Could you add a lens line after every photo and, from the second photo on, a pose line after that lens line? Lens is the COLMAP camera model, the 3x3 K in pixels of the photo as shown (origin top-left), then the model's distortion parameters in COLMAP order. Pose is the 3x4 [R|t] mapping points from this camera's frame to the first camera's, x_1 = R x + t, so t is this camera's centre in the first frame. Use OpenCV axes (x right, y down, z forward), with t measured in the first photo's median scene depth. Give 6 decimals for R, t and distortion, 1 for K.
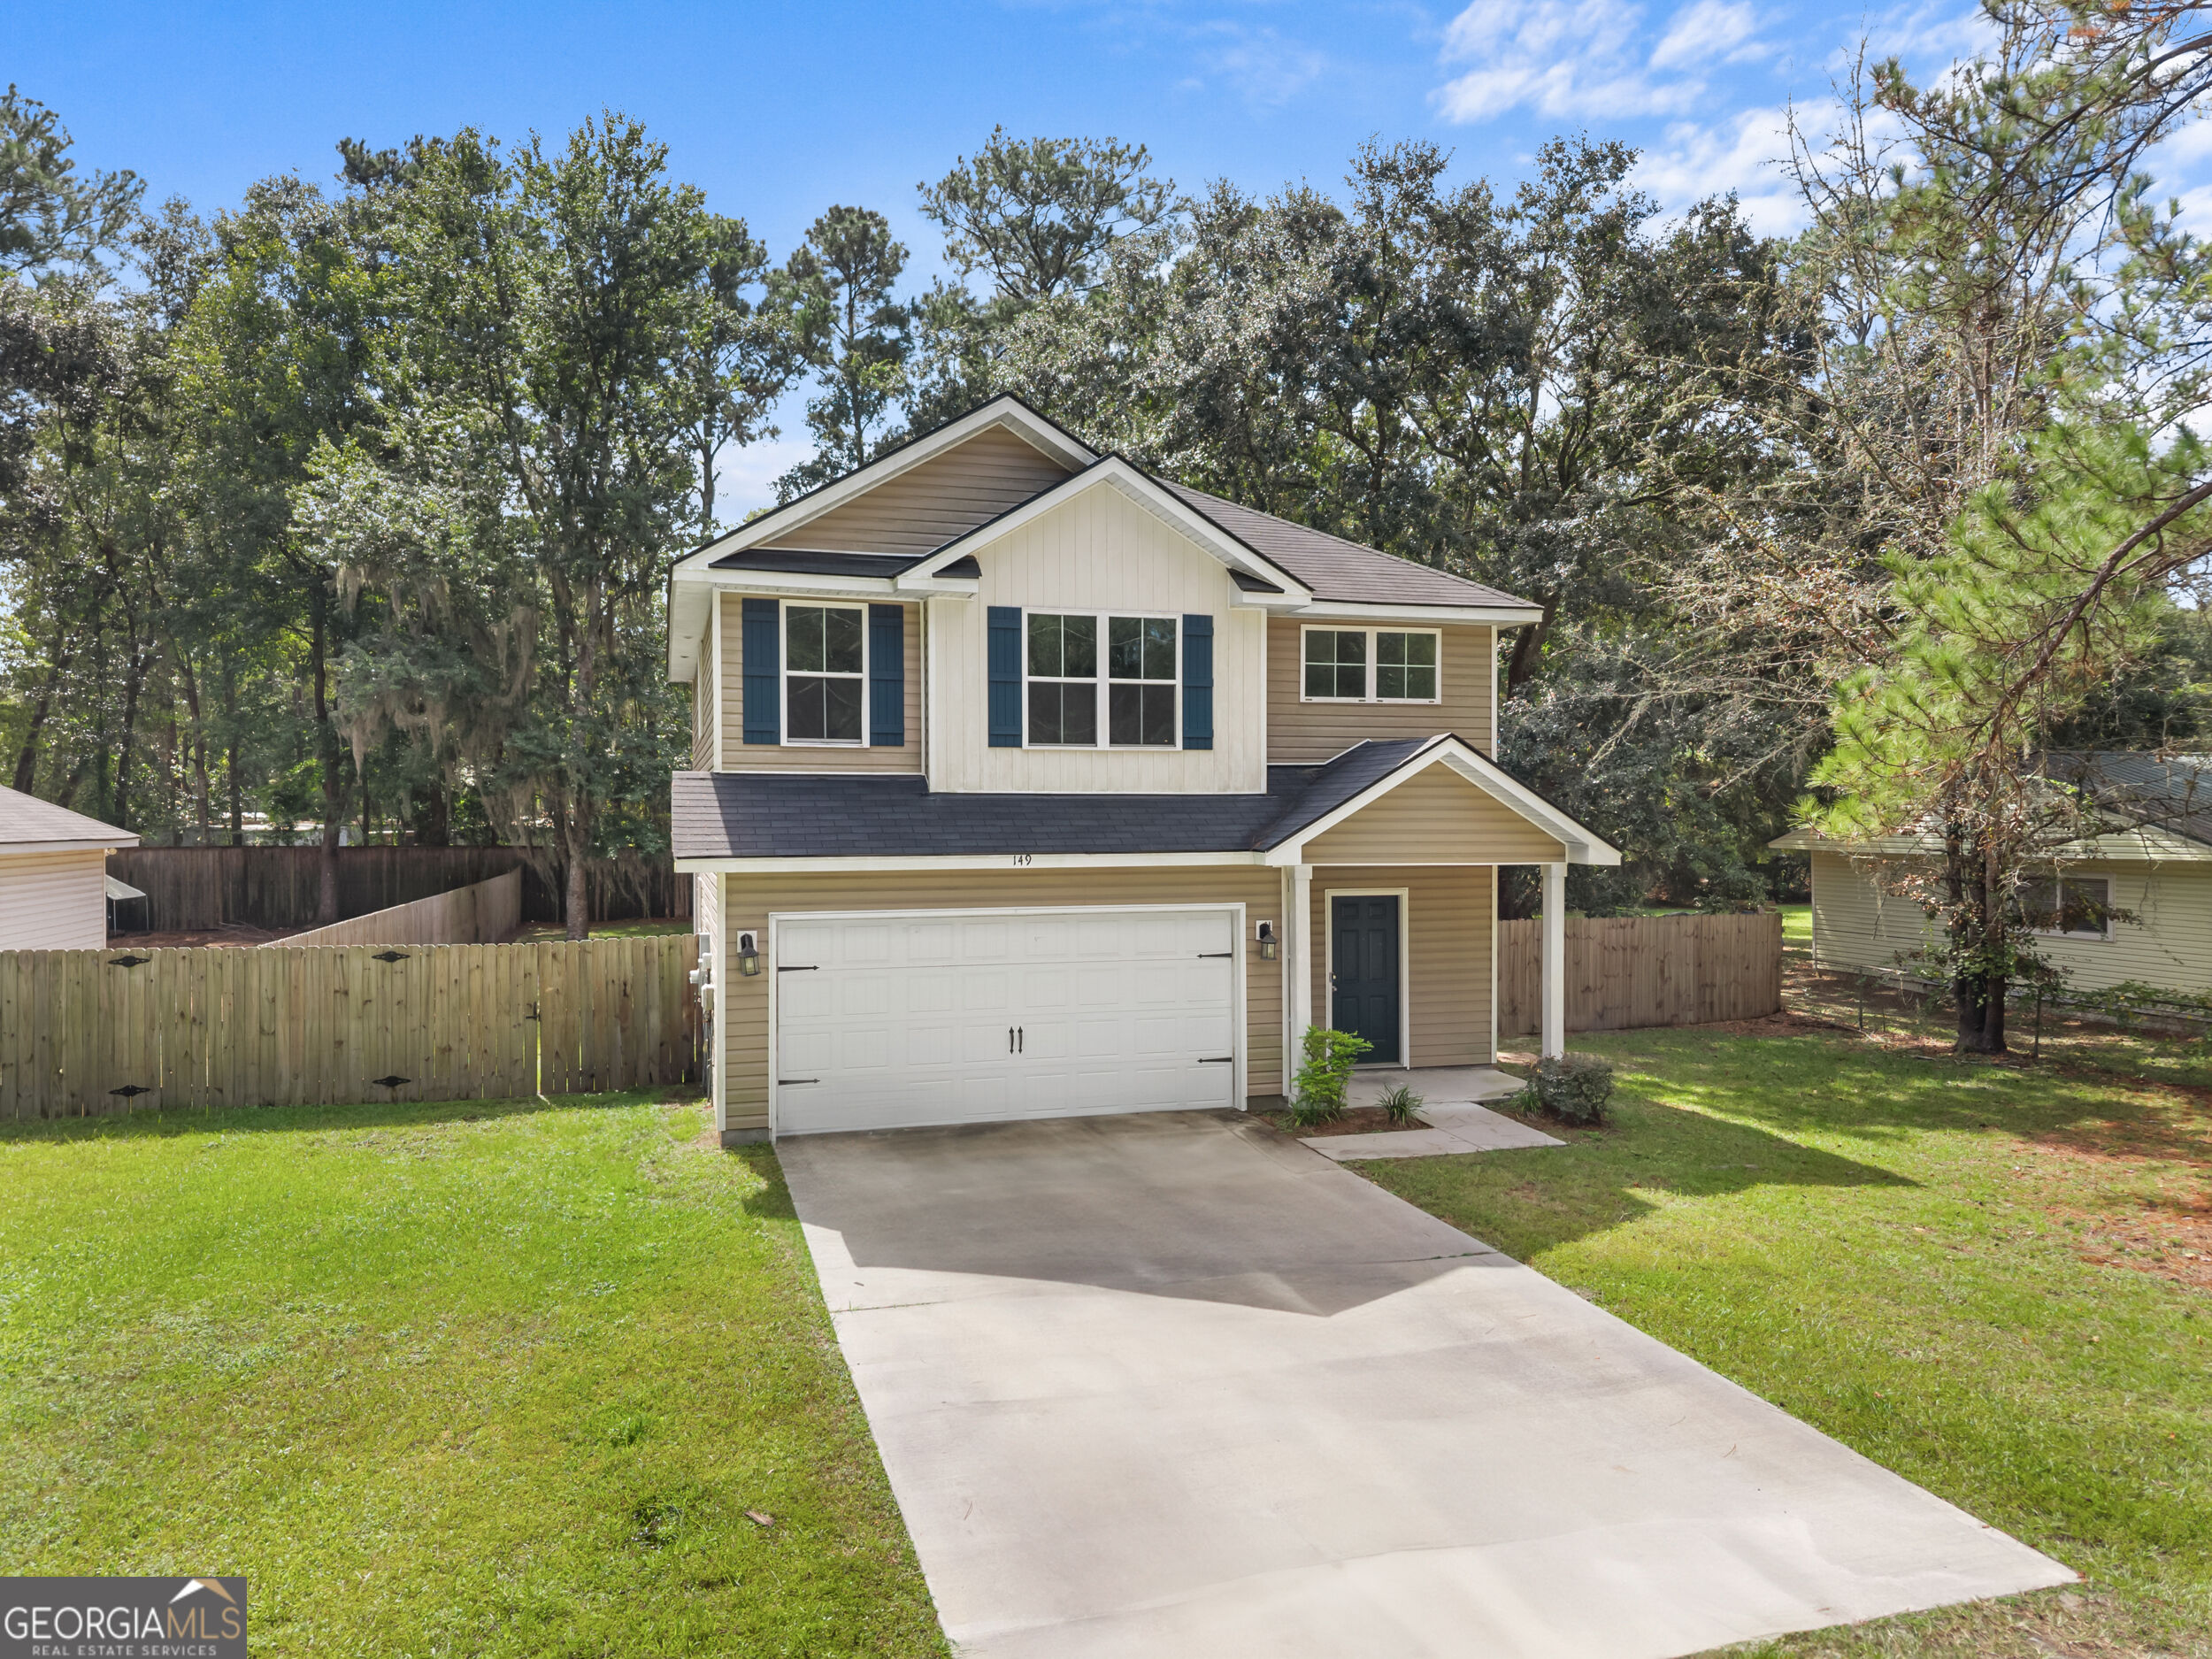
lens RADIAL K [[1517.7, 0, 1110.6], [0, 1517.7, 822.6], [0, 0, 1]] dist [0.009044, 0.002611]
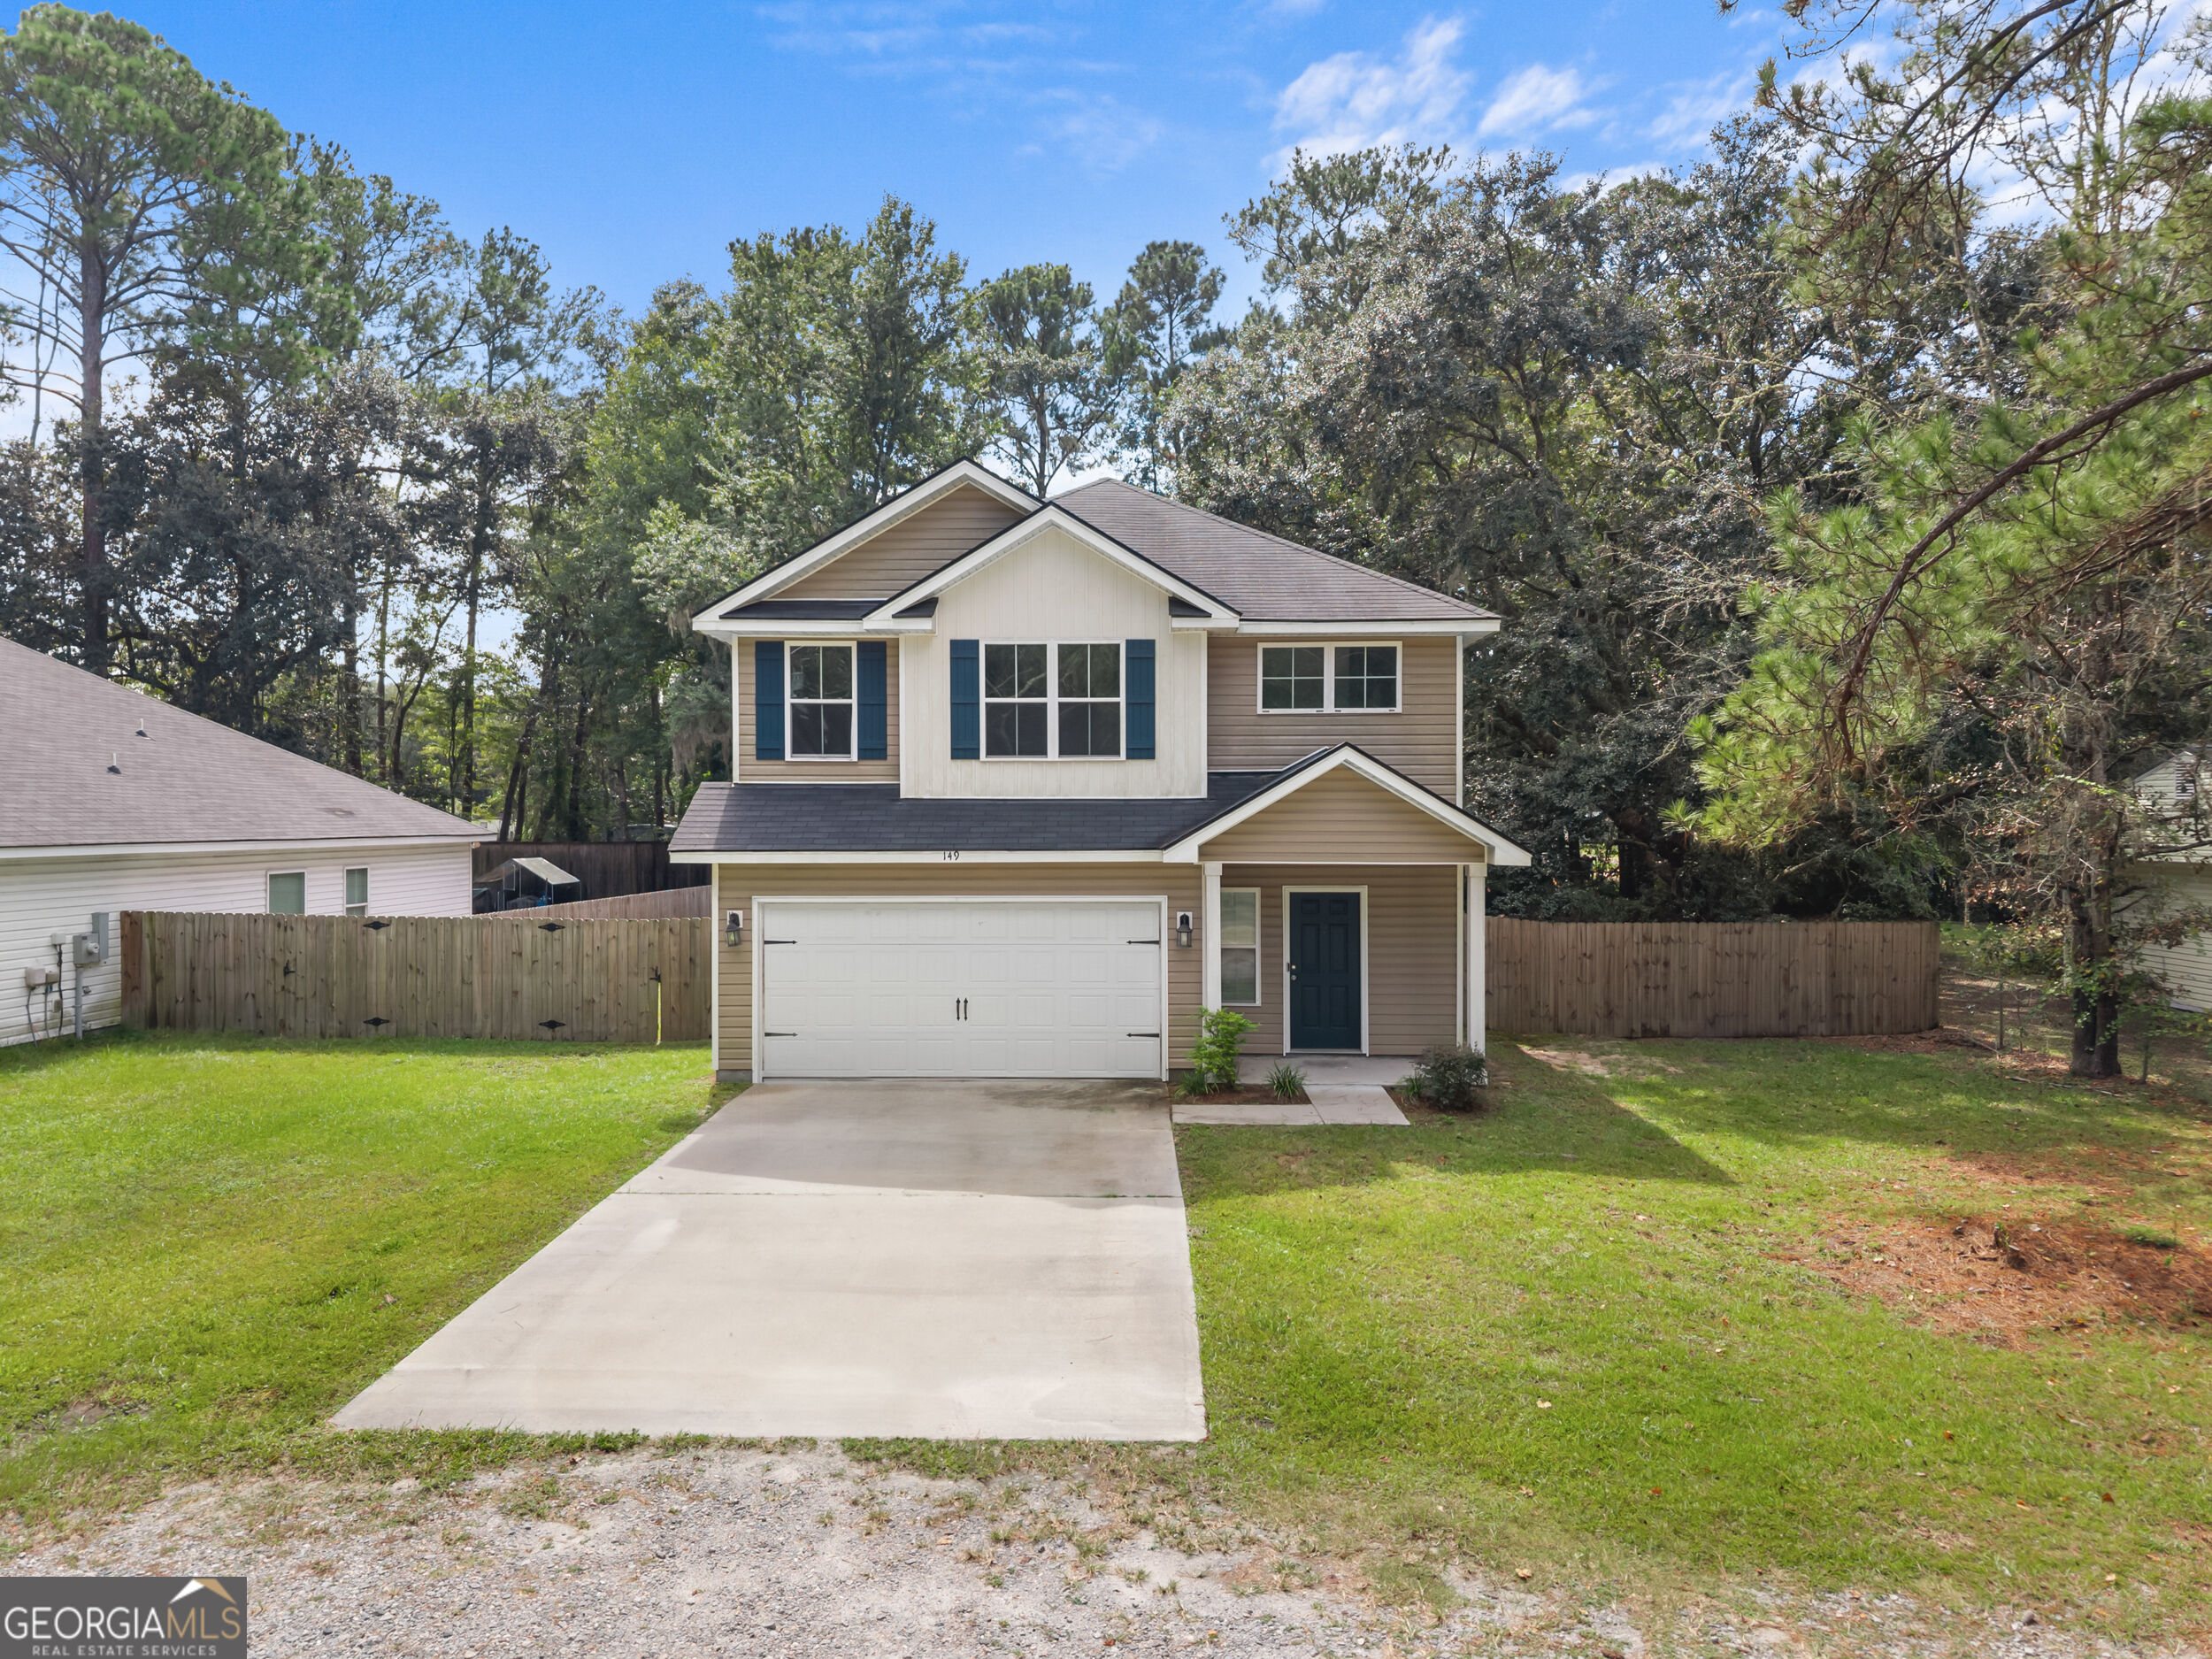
lens RADIAL K [[1517.7, 0, 1096.7], [0, 1517.7, 836.9], [0, 0, 1]] dist [0.009044, 0.002611]
pose [[0.949242, 0.004902, -0.314508, 0.386167], [-0.002026, 0.999953, 0.009471, -0.001183], [0.314539, -0.008353, 0.949208, -0.076221]]
